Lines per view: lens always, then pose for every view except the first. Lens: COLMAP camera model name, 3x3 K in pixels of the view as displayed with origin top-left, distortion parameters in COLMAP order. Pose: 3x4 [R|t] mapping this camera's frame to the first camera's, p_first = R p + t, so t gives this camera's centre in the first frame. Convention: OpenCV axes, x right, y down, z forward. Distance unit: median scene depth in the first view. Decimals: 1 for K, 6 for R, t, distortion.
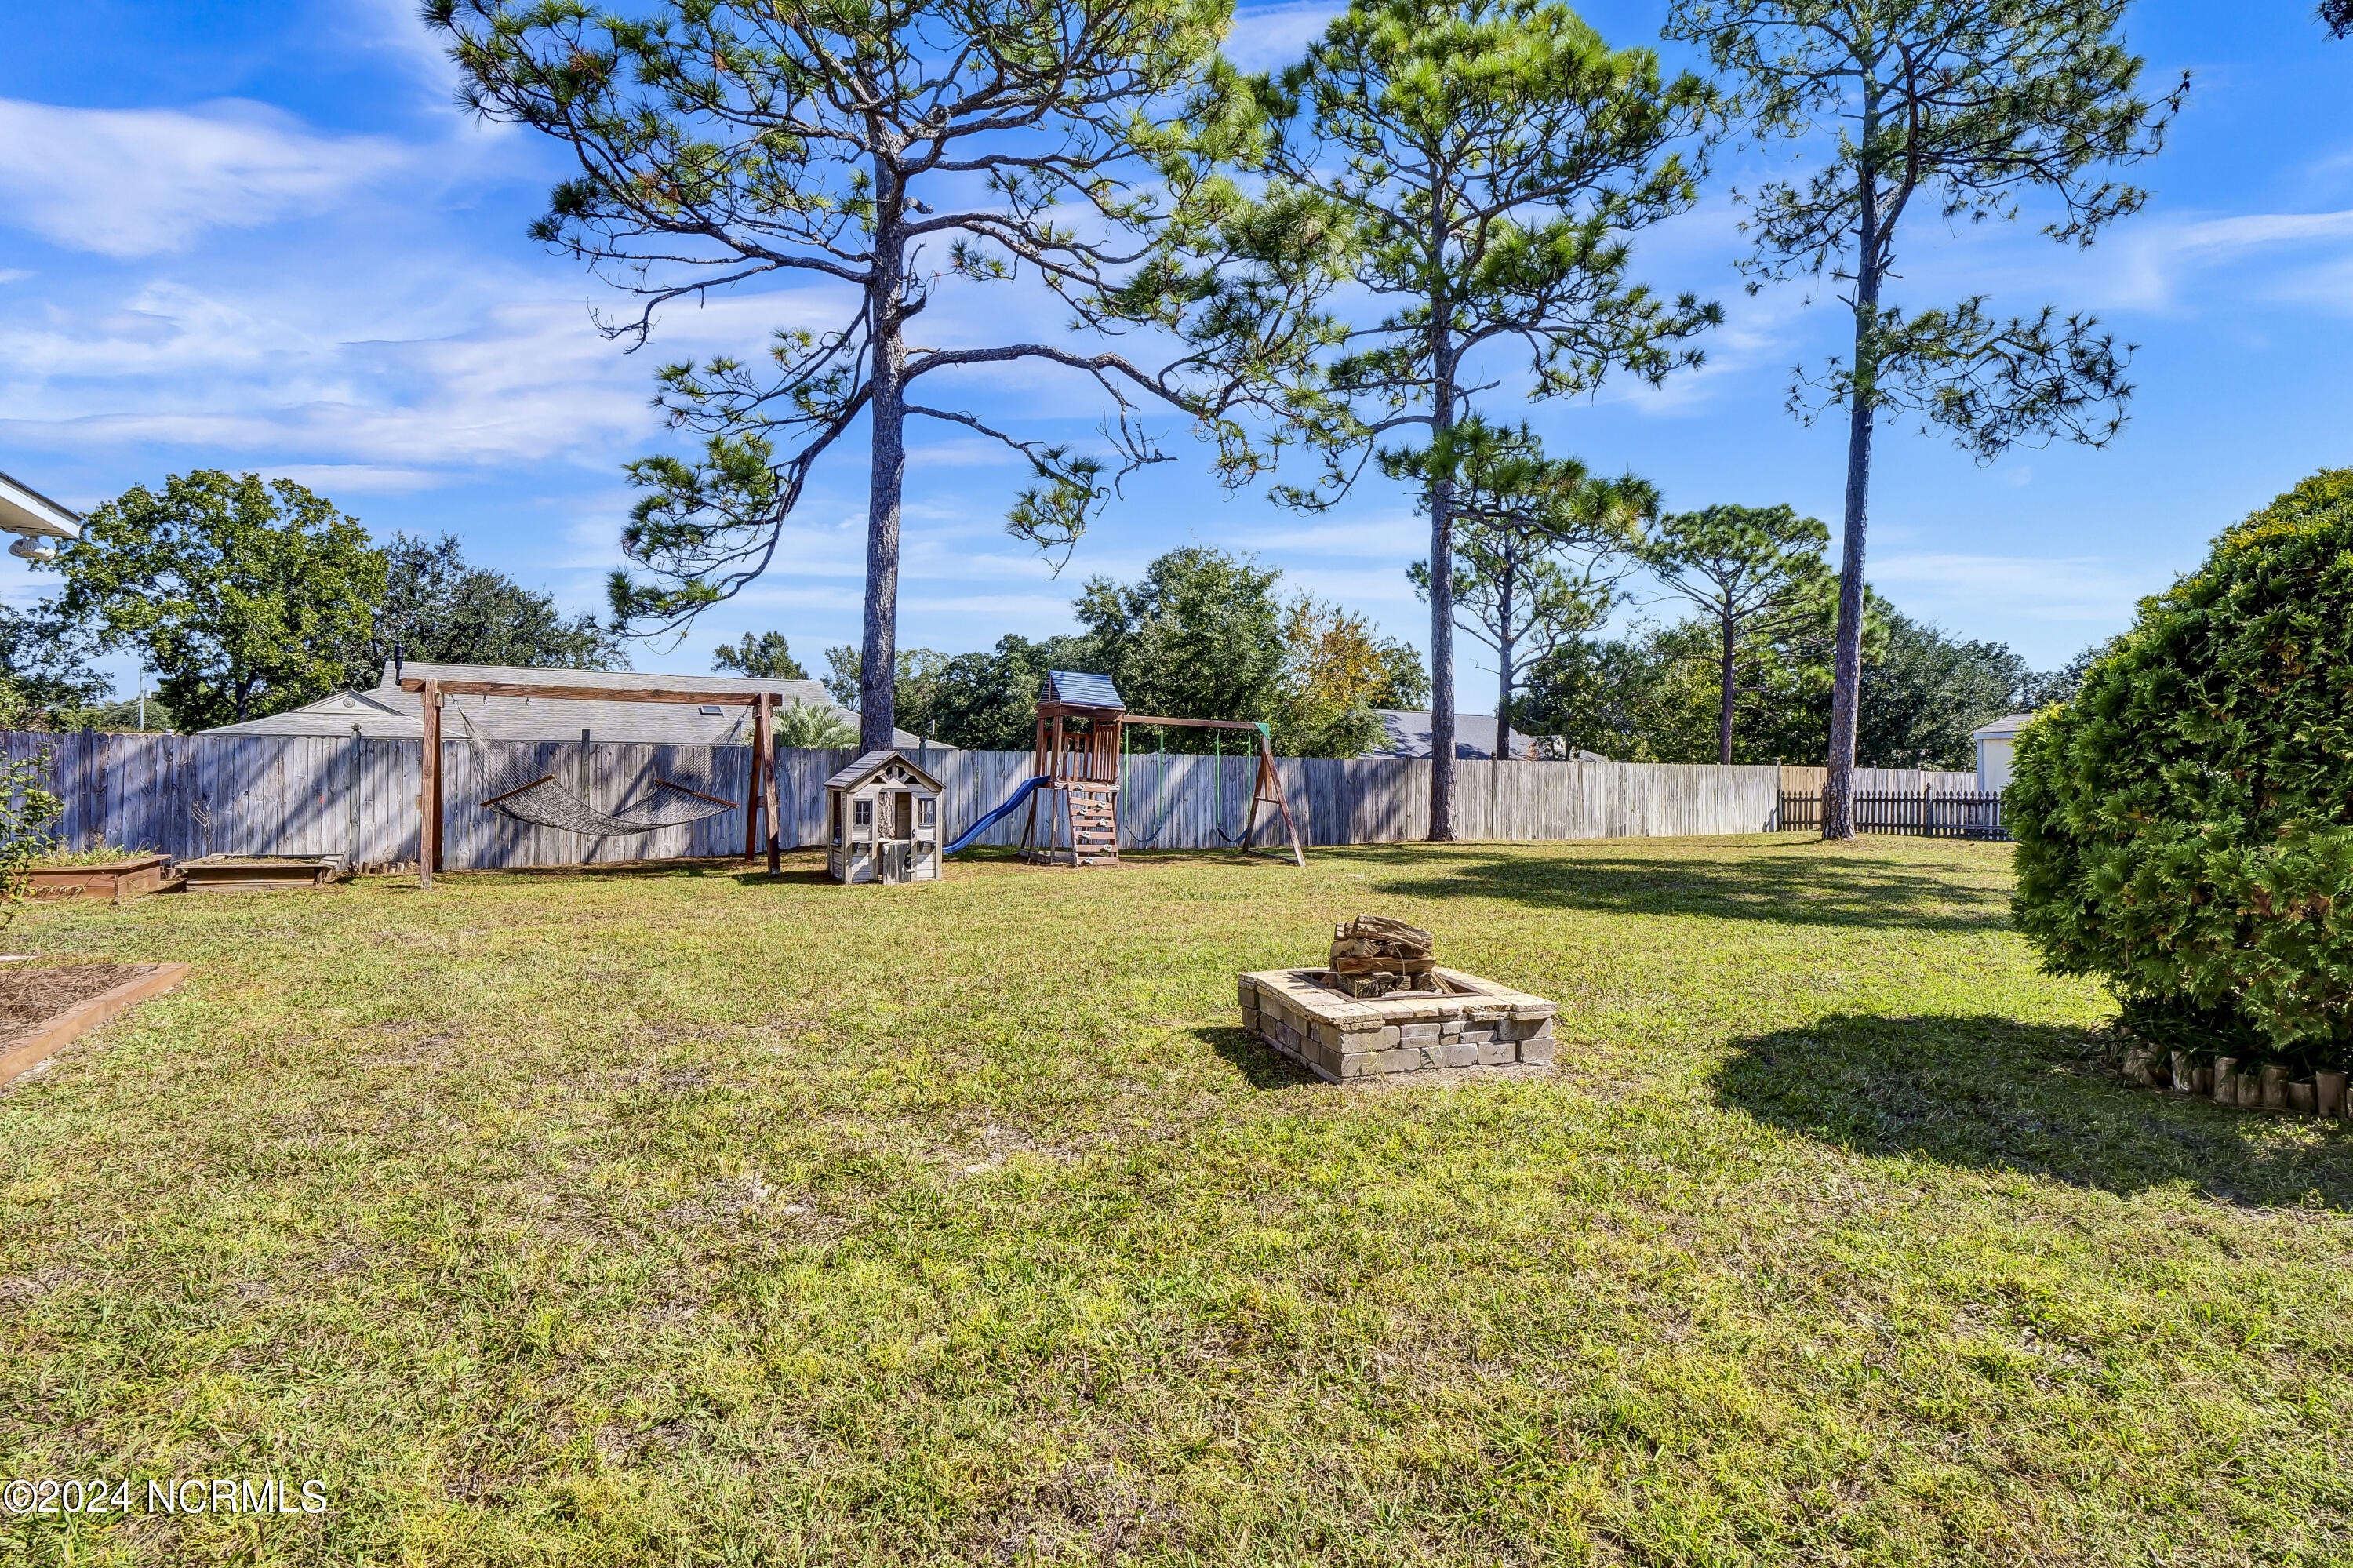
lens RADIAL K [[1153.0, 0, 1165.5], [0, 1153.0, 768.4], [0, 0, 1]] dist [-0.009387, 0.000212]
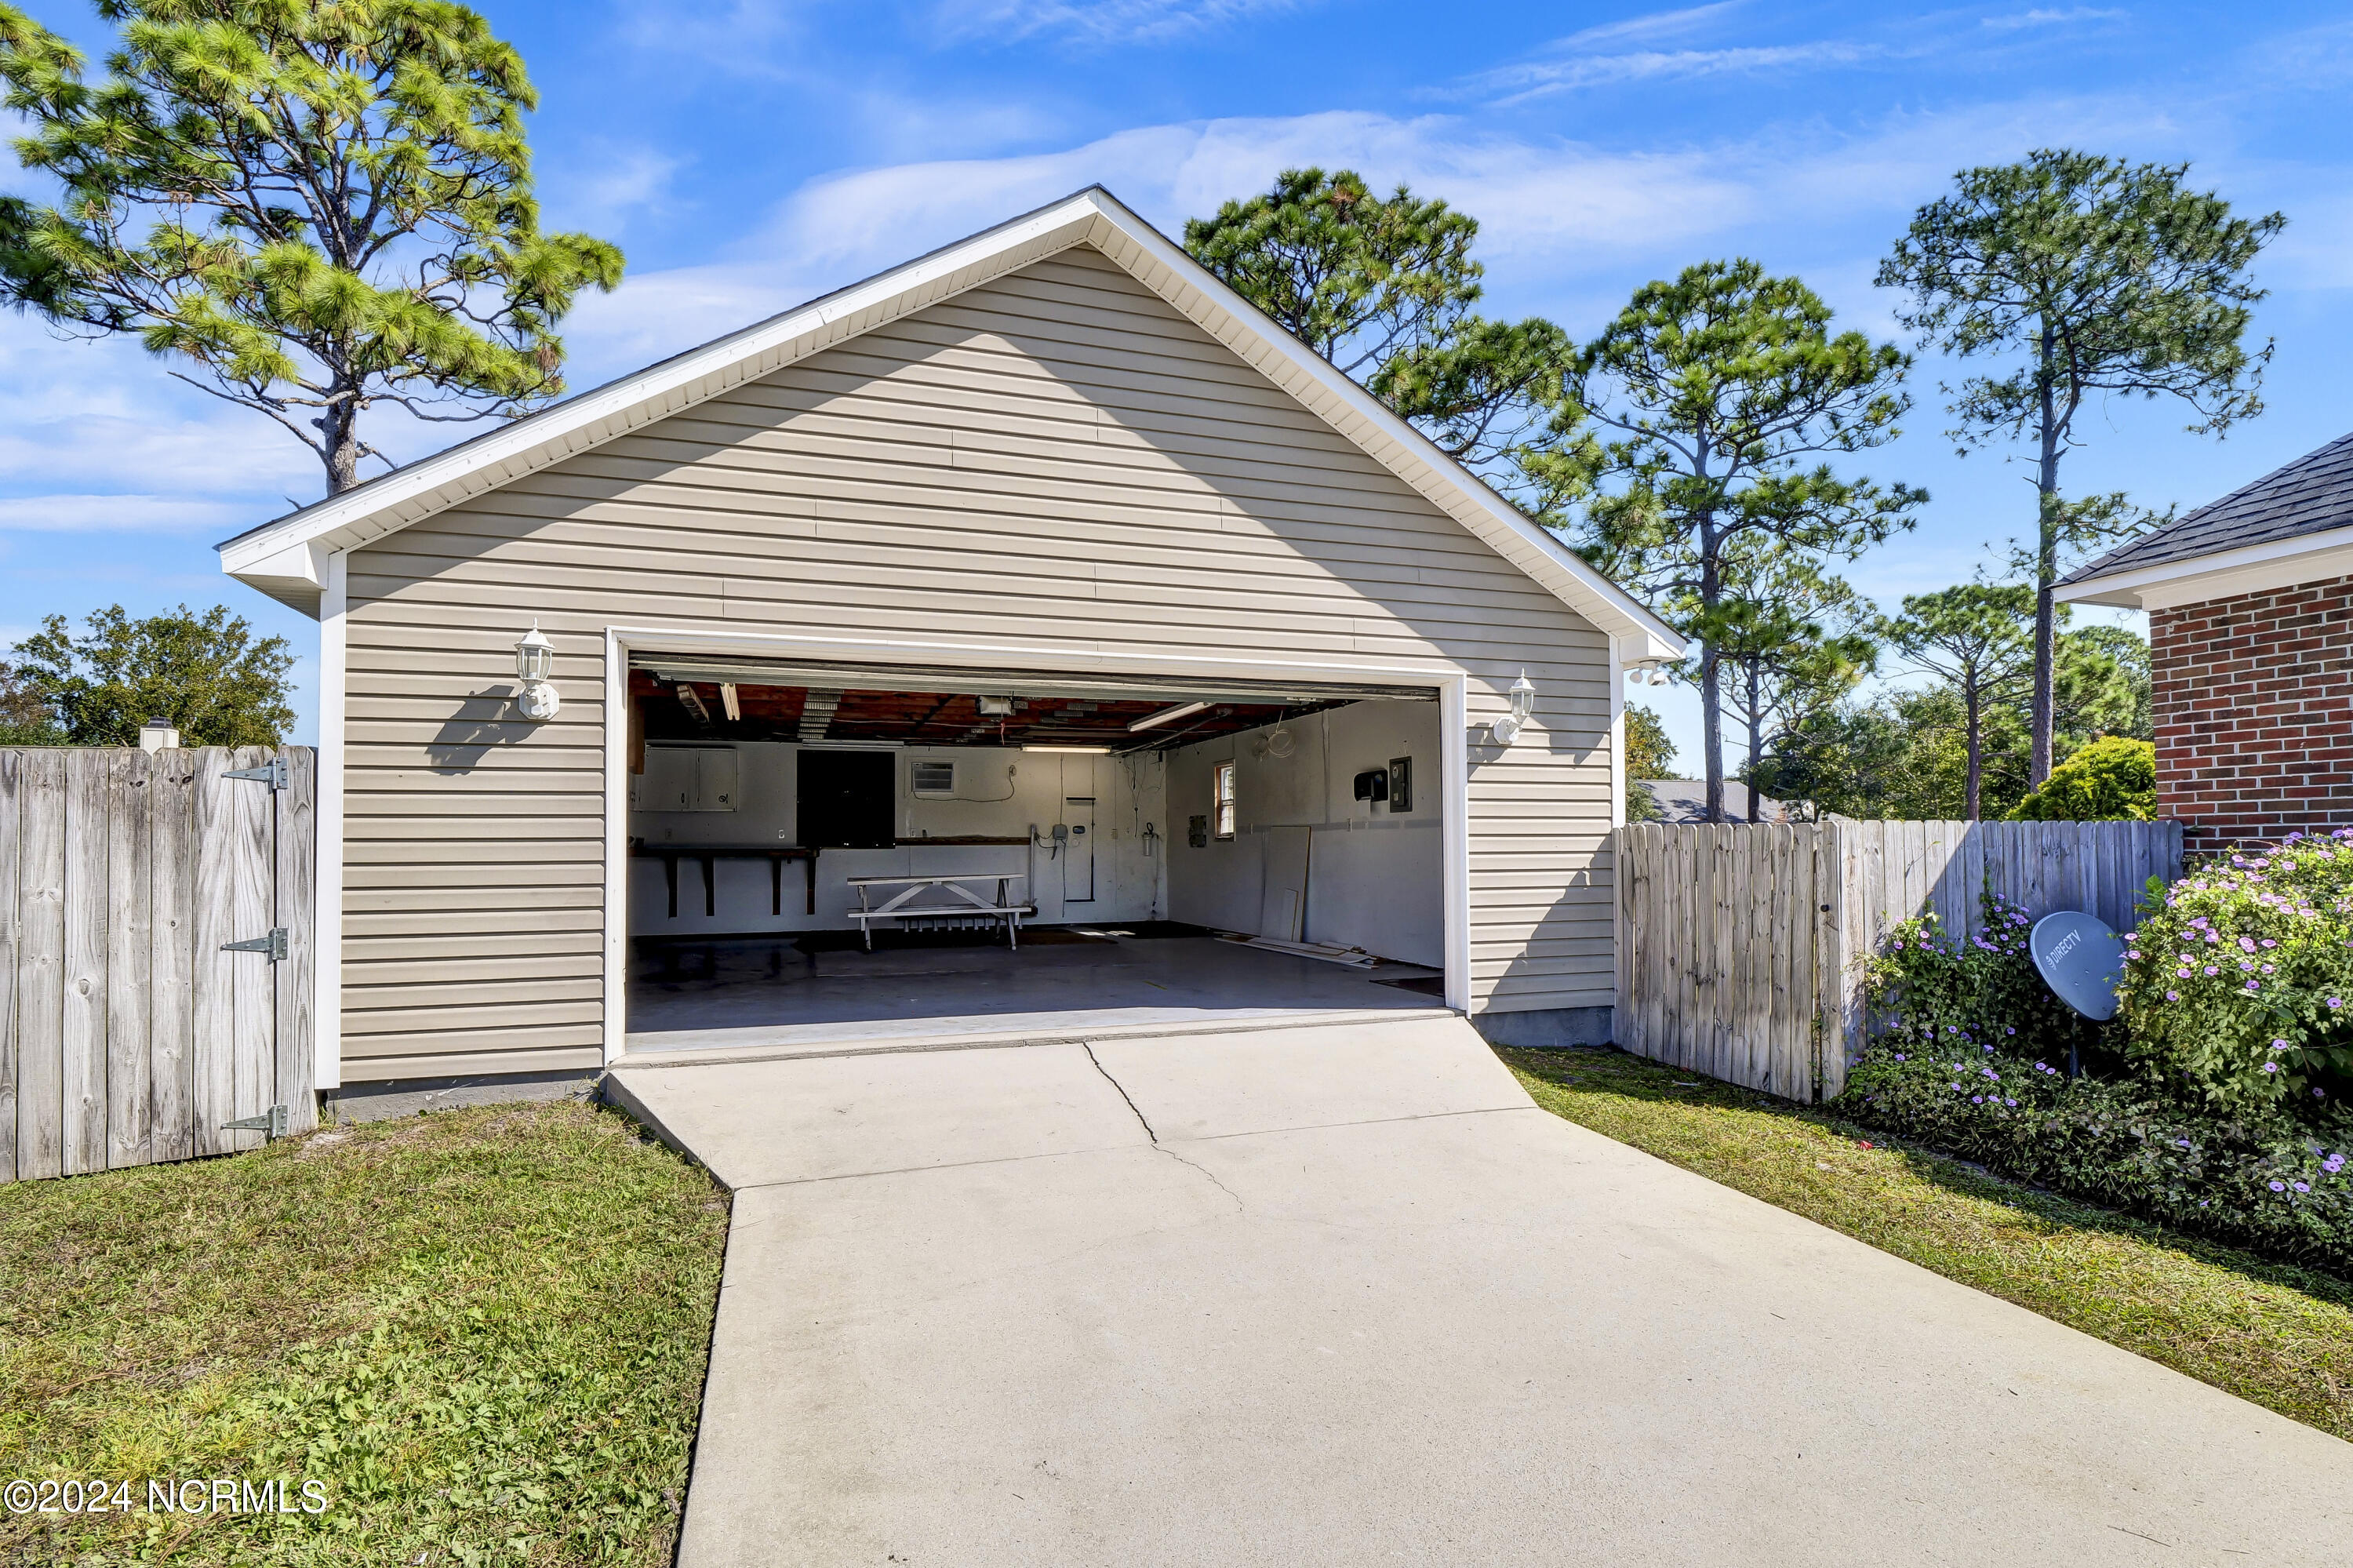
lens RADIAL K [[1202.3, 0, 1174.6], [0, 1202.3, 807.6], [0, 0, 1]] dist [0.000948, 0.000382]
pose [[0.987552, -0.020706, -0.155924, -0.078425], [0.017472, 0.999603, -0.022086, -0.007492], [0.156319, 0.019087, 0.987522, -0.234421]]
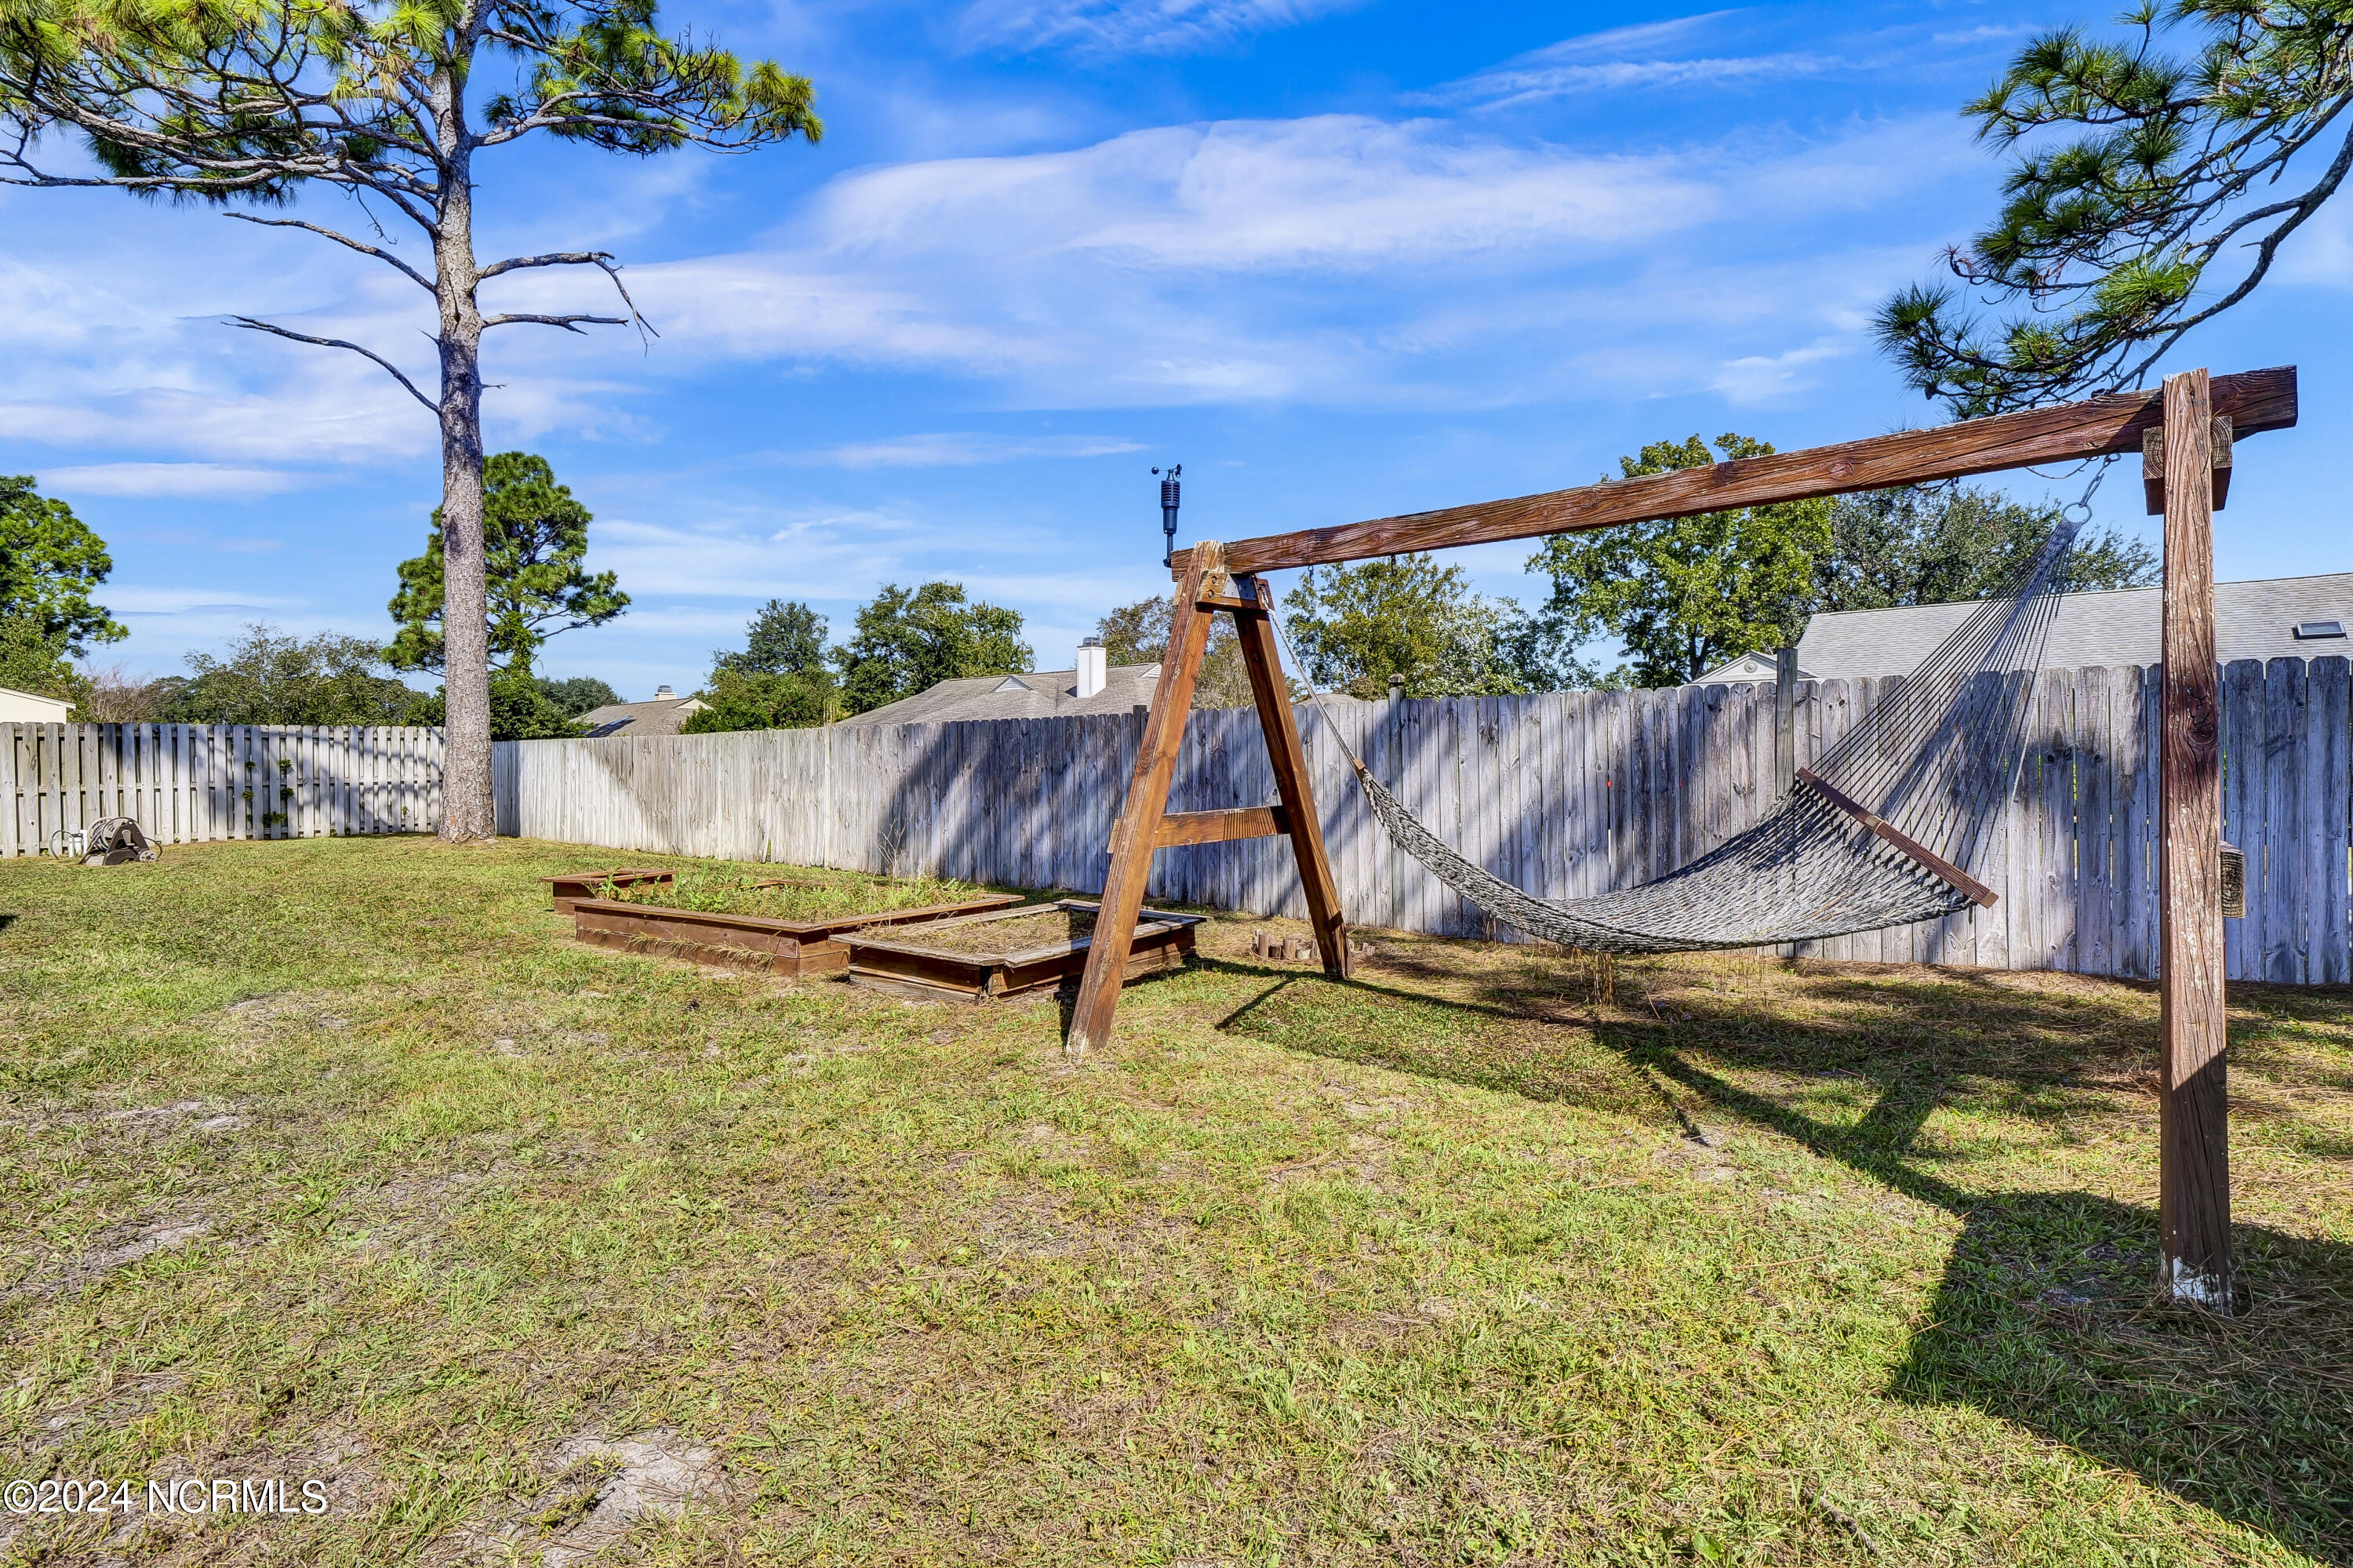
lens RADIAL K [[1174.6, 0, 1176.5], [0, 1174.6, 784.0], [0, 0, 1]] dist [-0.008056, -0.001018]
pose [[0.384111, 0.007766, -0.923254, -0.574847], [0.025713, 0.999487, 0.019105, 0.005463], [0.922929, -0.031078, 0.383714, 1.955862]]
